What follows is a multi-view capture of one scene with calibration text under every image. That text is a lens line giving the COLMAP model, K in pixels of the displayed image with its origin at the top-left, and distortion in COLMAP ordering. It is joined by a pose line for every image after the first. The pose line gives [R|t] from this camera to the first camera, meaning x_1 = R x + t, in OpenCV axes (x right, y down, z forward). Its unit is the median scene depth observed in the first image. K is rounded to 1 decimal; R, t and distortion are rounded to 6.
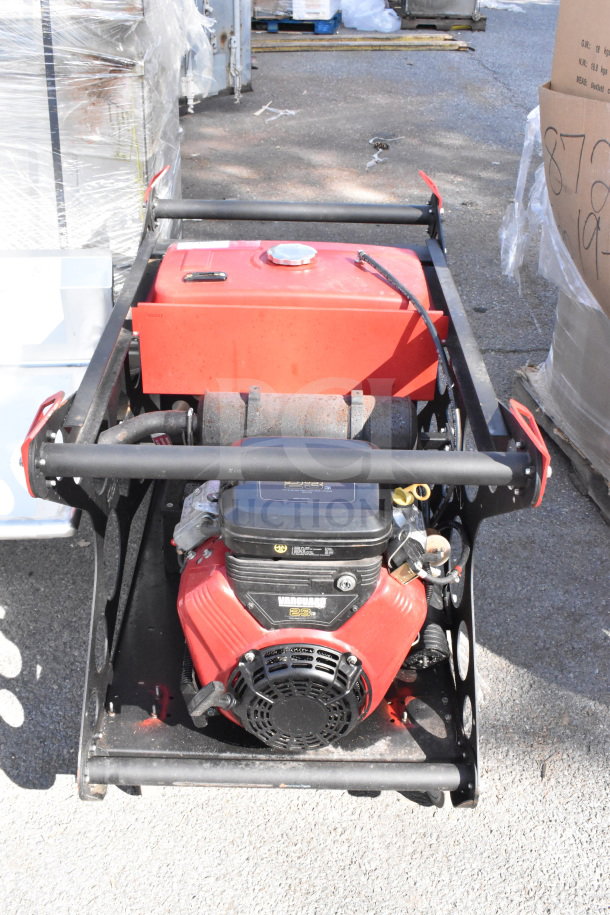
lens RADIAL K [[965.2, 0, 298.4], [0, 965.2, 471.8], [0, 0, 1]] dist [-0.076333, -0.003688]
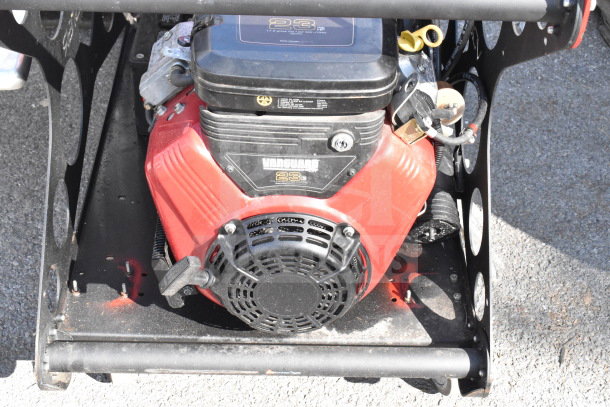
lens RADIAL K [[1010.5, 0, 305.0], [0, 1010.5, 203.5], [0, 0, 1]] dist [-0.011742, -0.022169]
pose [[0.999963, 0.000192, 0.008556, 0.008094], [-0.001573, 0.986827, 0.161773, 0.021860], [-0.008412, -0.161780, 0.986791, 0.099969]]
